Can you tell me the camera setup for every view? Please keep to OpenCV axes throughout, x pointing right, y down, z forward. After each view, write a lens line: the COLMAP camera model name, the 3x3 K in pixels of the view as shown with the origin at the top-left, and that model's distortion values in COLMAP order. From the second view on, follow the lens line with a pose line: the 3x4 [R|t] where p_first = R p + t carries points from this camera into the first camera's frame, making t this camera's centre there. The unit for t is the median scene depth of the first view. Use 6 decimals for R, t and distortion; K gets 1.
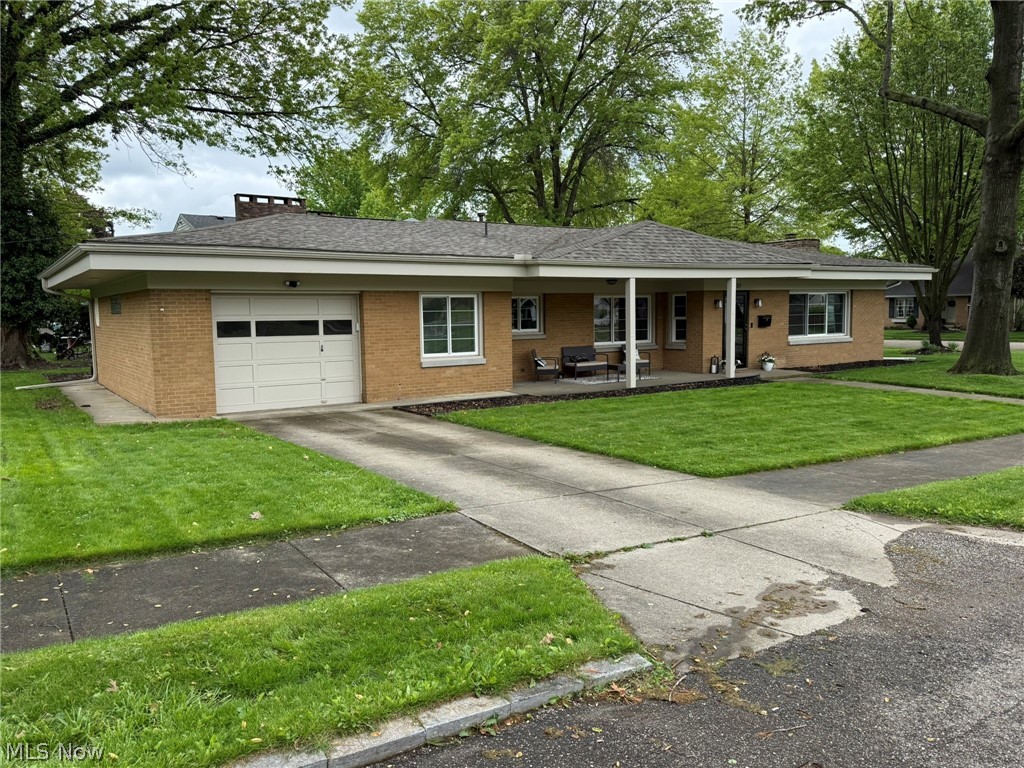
lens RADIAL K [[782.6, 0, 512.0], [0, 782.6, 384.0], [0, 0, 1]] dist [0.123667, -0.205766]
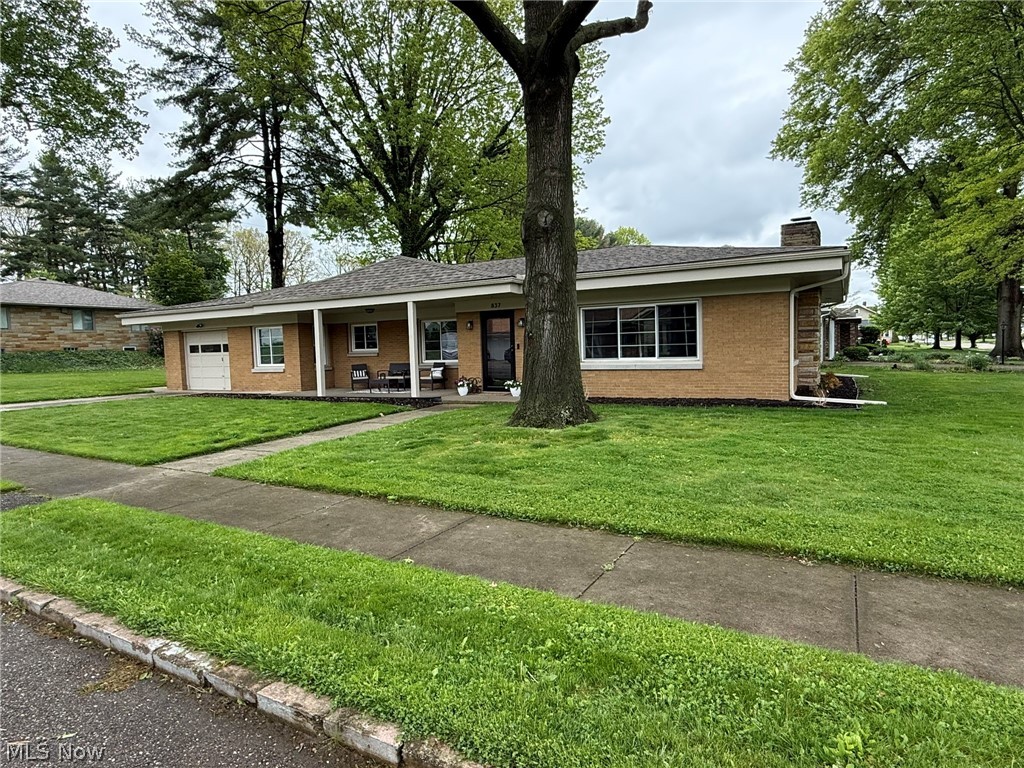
lens RADIAL K [[600.6, 0, 512.9], [0, 600.6, 385.0], [0, 0, 1]] dist [0.003261, -0.000737]
pose [[0.456095, 0.061046, -0.887835, 1.103096], [-0.059564, 0.997501, 0.037988, -0.065949], [0.887935, 0.035557, 0.458592, 0.797370]]
